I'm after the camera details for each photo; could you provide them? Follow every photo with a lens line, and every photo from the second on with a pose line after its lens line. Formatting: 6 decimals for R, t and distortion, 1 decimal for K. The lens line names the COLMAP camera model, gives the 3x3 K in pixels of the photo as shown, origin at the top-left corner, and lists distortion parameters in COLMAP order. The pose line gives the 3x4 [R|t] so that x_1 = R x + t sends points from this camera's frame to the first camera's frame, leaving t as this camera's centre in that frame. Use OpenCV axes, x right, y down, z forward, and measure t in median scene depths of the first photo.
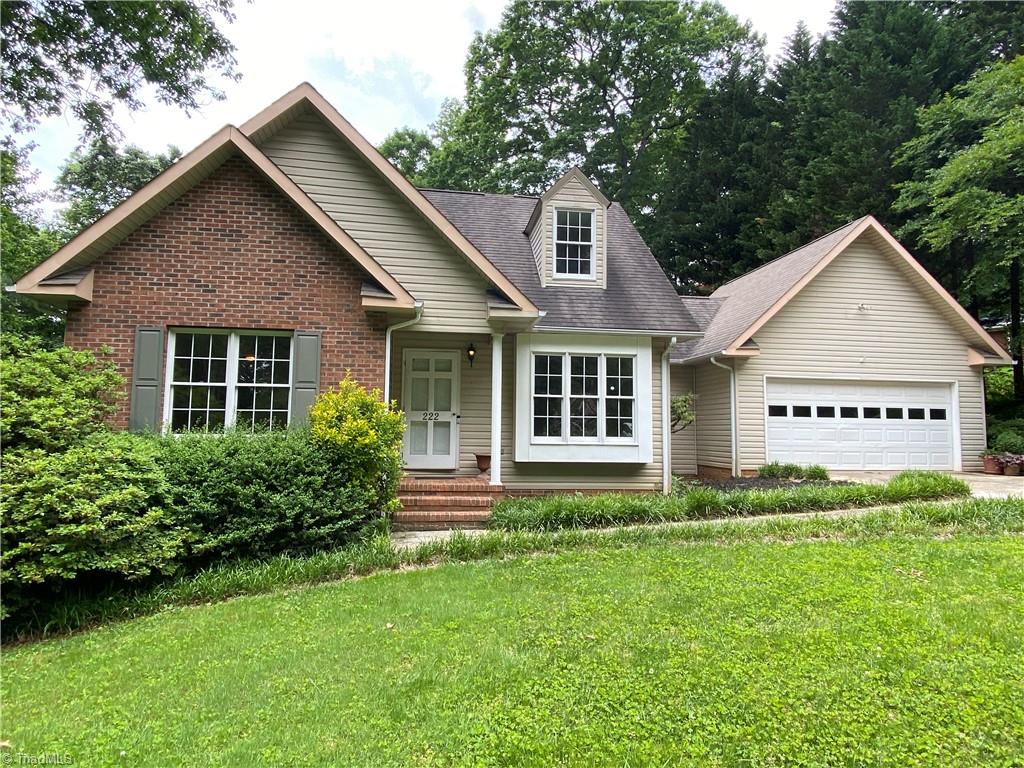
lens RADIAL K [[600.4, 0, 512.0], [0, 600.4, 384.0], [0, 0, 1]] dist [0.001322, 0.000148]
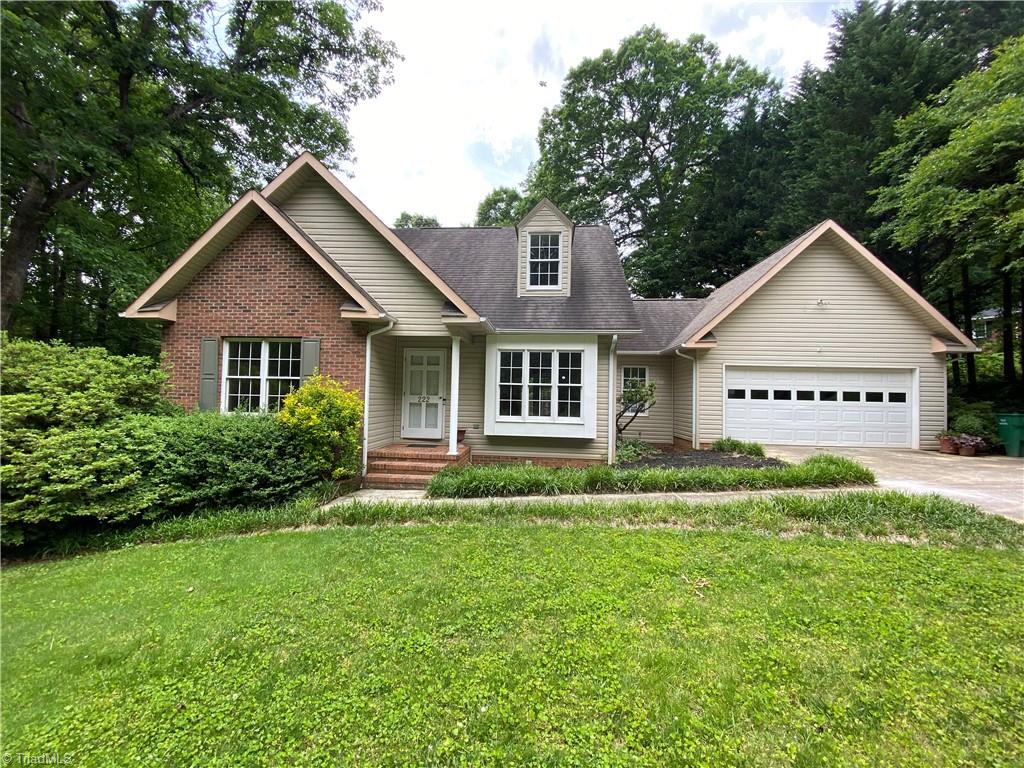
lens RADIAL K [[413.5, 0, 514.6], [0, 413.5, 387.0], [0, 0, 1]] dist [0.002734, -0.010764]
pose [[0.975938, 0.002835, -0.218029, 0.231028], [0.007969, 0.998784, 0.048655, -0.014278], [0.217901, -0.049222, 0.974729, 0.135642]]
